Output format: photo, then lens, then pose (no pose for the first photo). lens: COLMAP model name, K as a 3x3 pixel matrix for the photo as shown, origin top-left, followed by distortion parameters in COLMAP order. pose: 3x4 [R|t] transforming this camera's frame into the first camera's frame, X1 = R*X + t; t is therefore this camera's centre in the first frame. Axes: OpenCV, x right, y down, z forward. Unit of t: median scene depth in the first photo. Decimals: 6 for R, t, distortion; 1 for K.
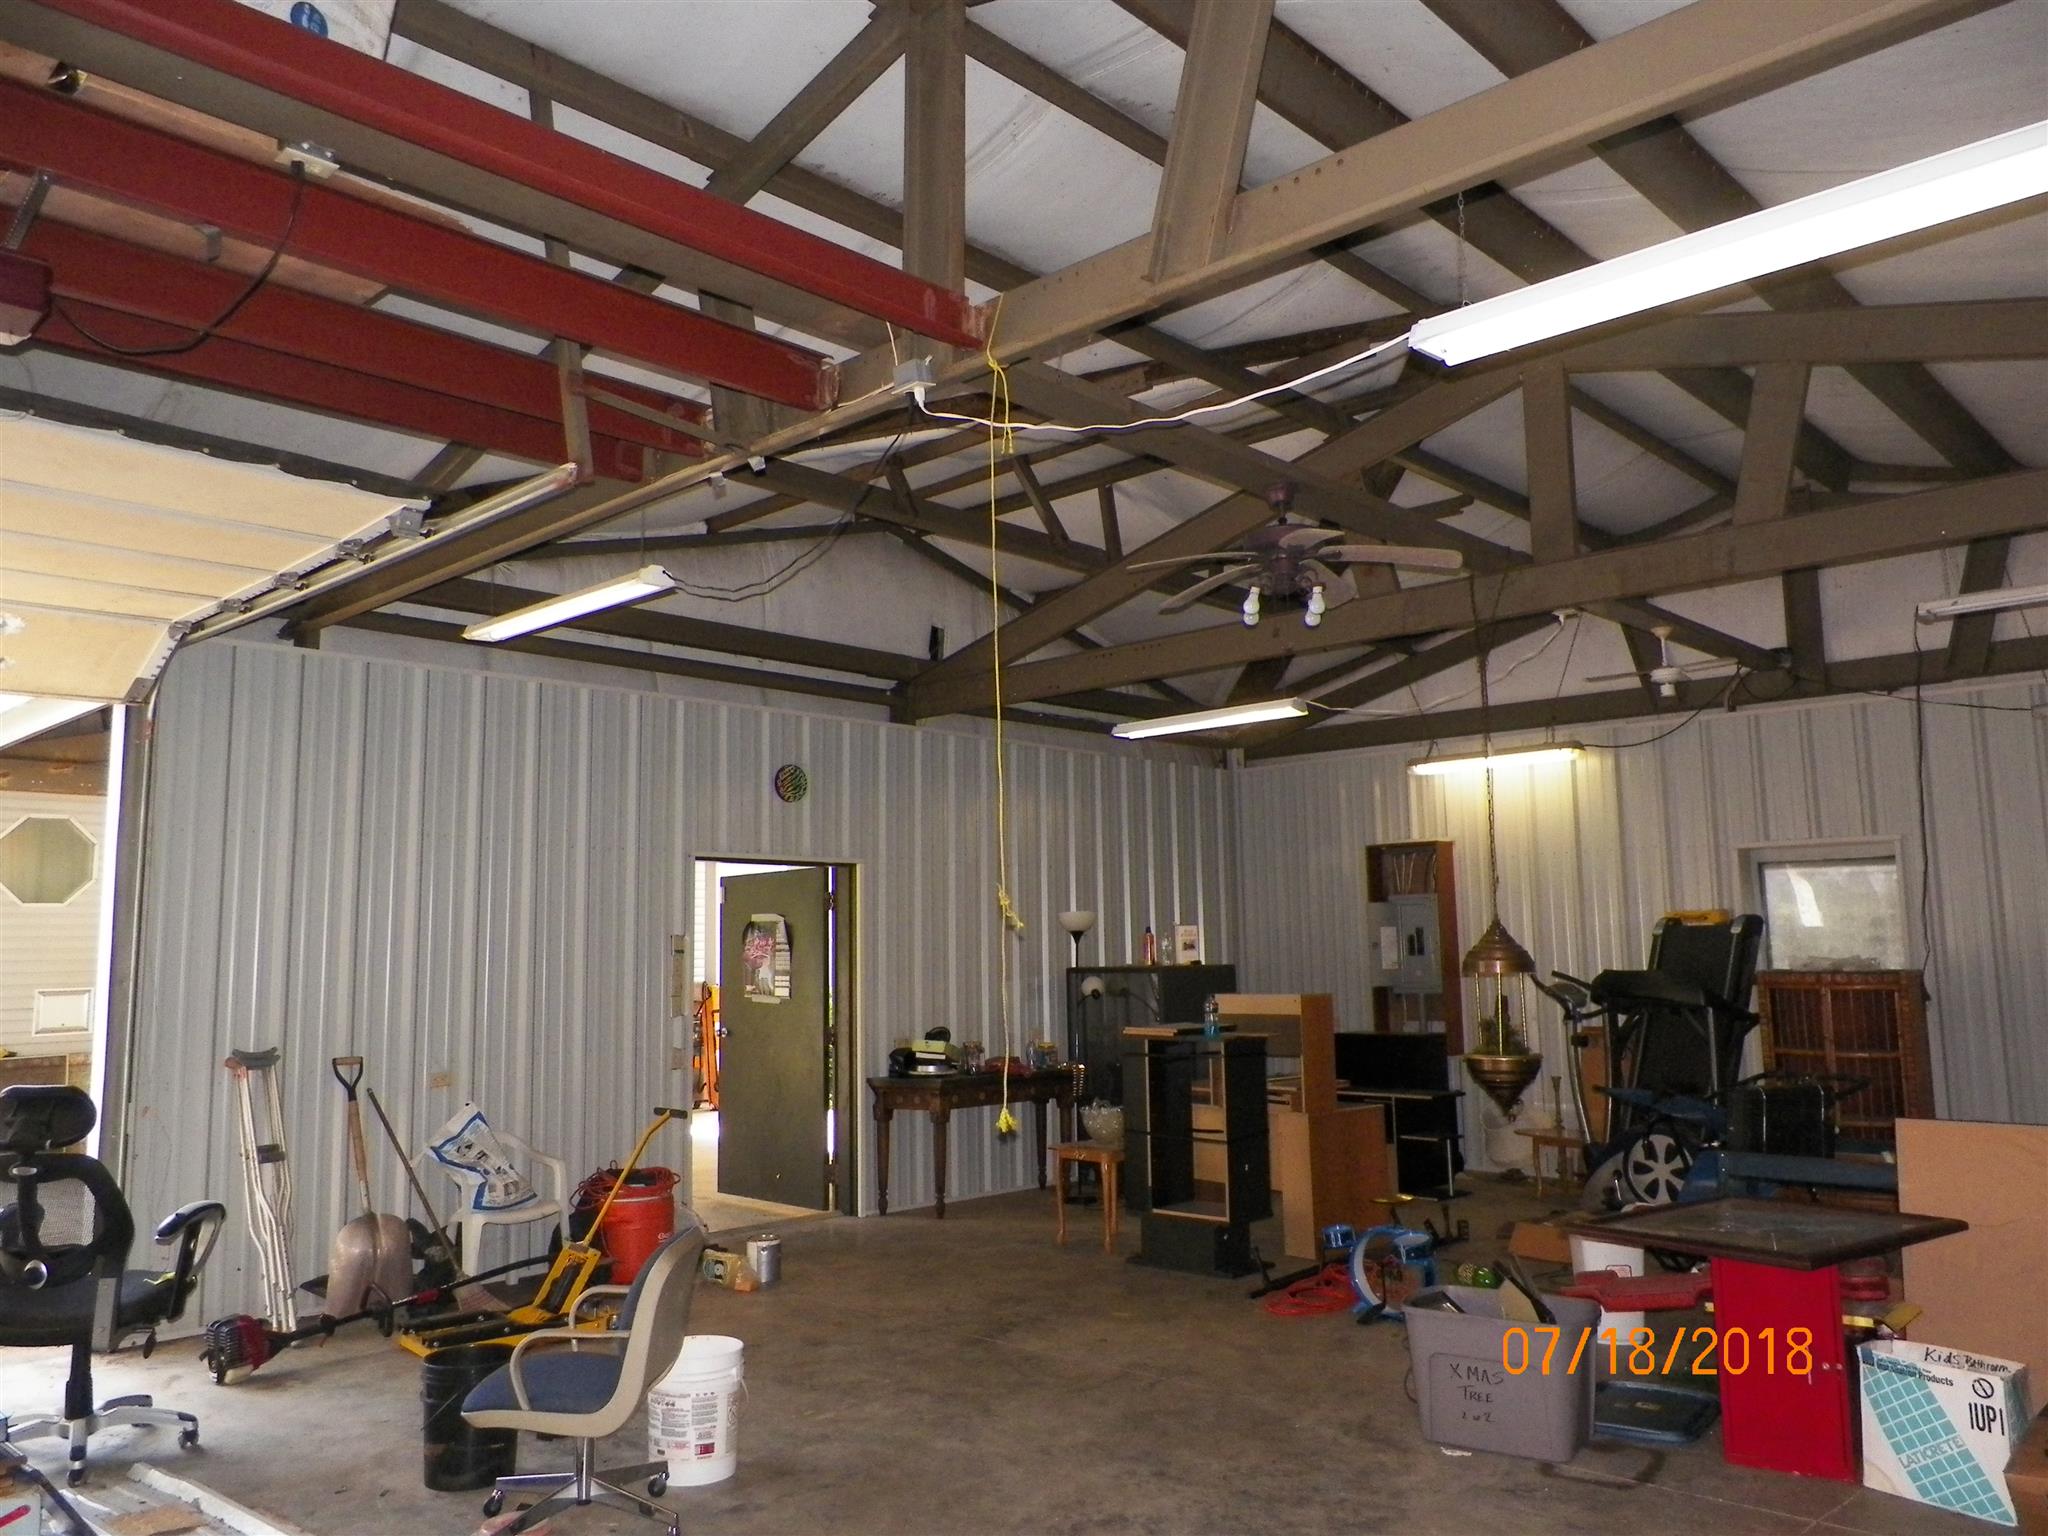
lens RADIAL K [[1538.4, 0, 1024.8], [0, 1538.4, 757.0], [0, 0, 1]] dist [0.021667, -0.009076]
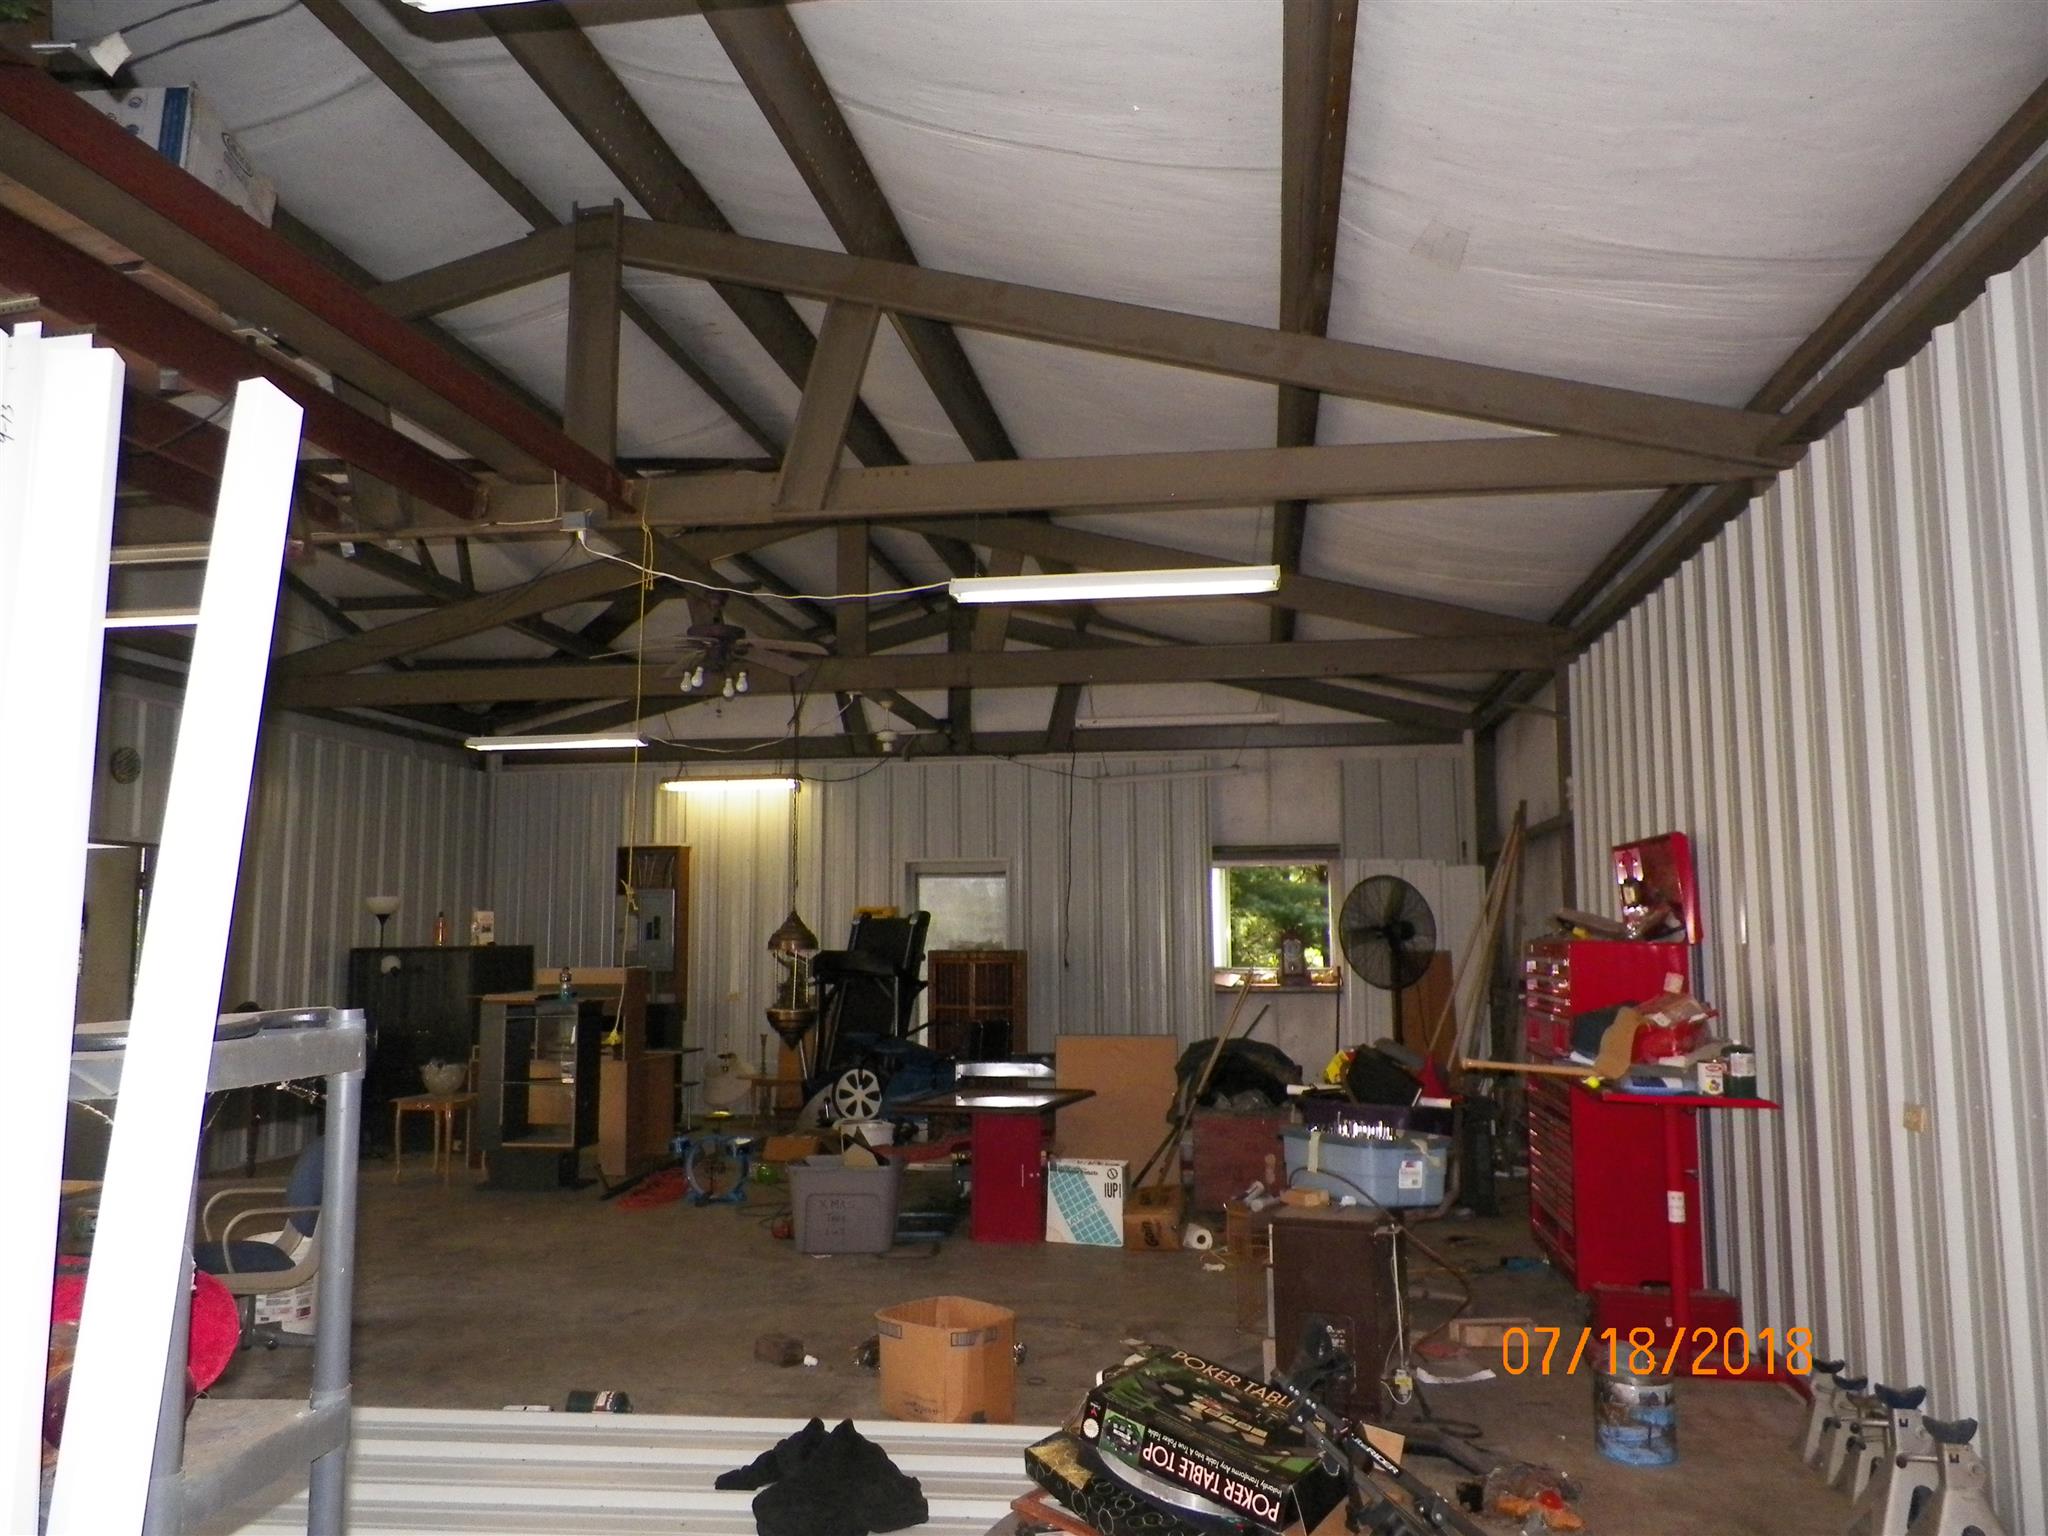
lens RADIAL K [[1538.4, 0, 1027.2], [0, 1538.4, 769.4], [0, 0, 1]] dist [0.021667, -0.009076]
pose [[0.822882, 0.071754, 0.563664, -0.238555], [-0.078523, 0.996837, -0.012263, -0.015334], [-0.562761, -0.034169, 0.825913, -0.191744]]
